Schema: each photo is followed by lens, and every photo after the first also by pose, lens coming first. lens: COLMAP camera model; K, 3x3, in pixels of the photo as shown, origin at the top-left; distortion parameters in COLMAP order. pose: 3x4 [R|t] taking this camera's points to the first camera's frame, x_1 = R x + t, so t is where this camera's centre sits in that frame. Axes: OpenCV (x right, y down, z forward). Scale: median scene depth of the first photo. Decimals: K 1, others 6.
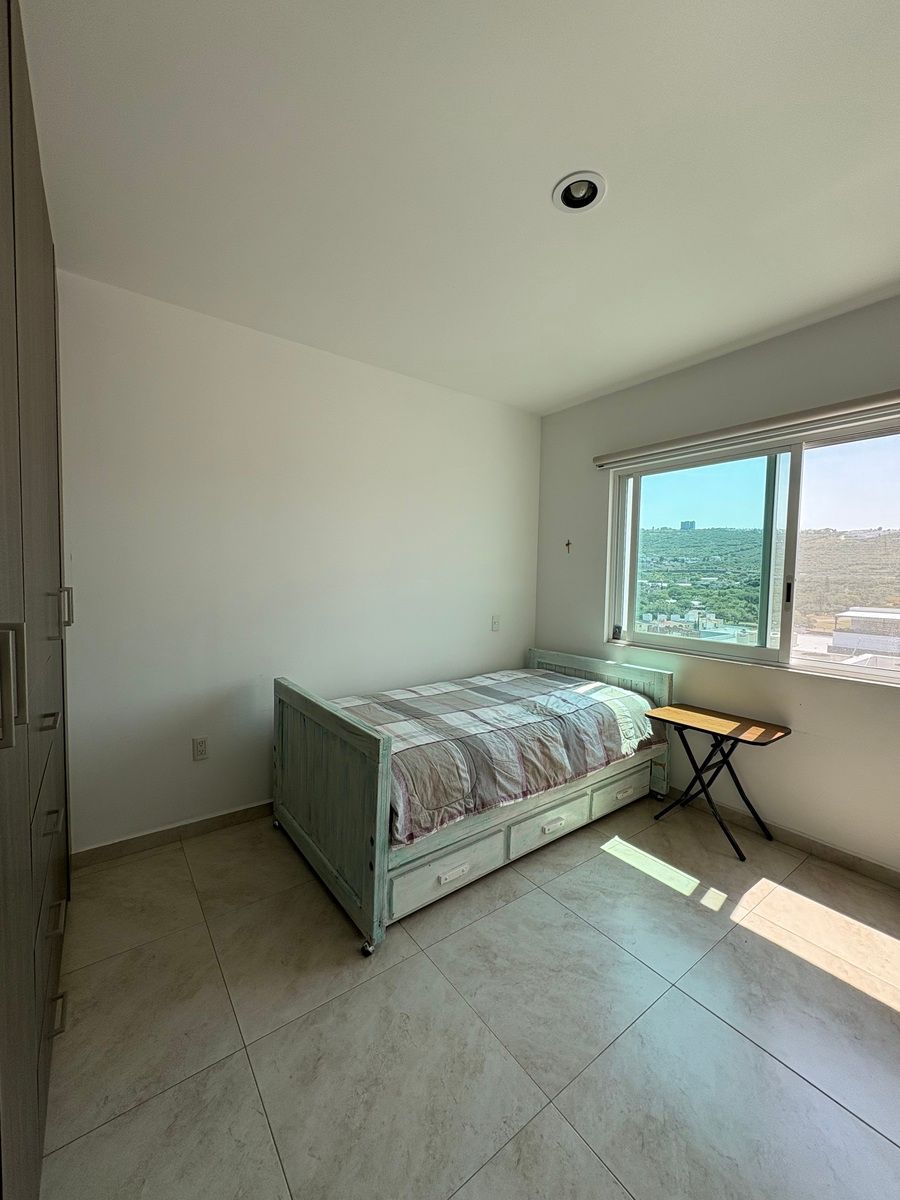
lens RADIAL K [[477.1, 0, 448.9], [0, 477.1, 600.6], [0, 0, 1]] dist [0.000512, -0.000126]
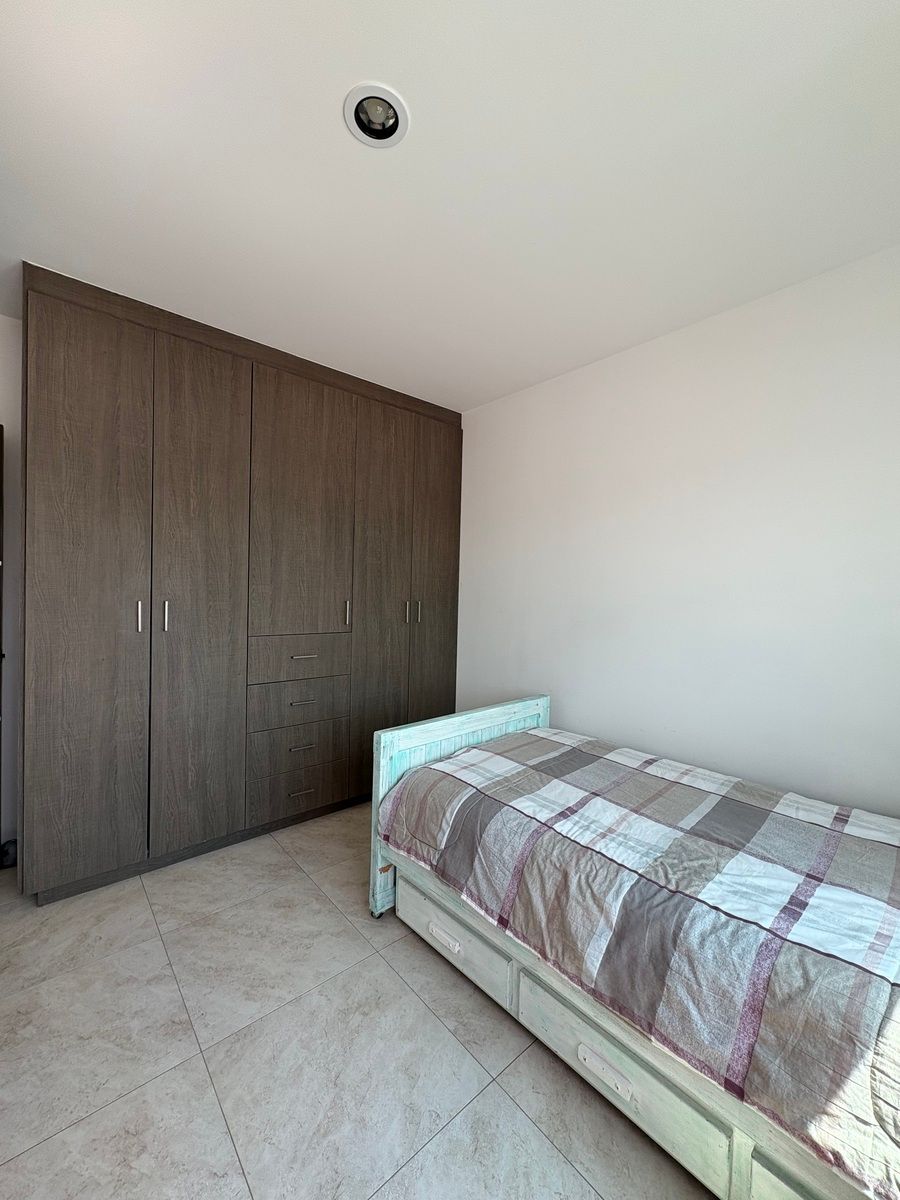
lens RADIAL K [[477.1, 0, 448.9], [0, 477.1, 600.5], [0, 0, 1]] dist [0.000512, -0.000126]
pose [[0.076172, 0.010926, -0.997035, 0.845636], [-0.076734, 0.997039, 0.005064, -0.043097], [0.994138, 0.076121, 0.076785, 0.869919]]
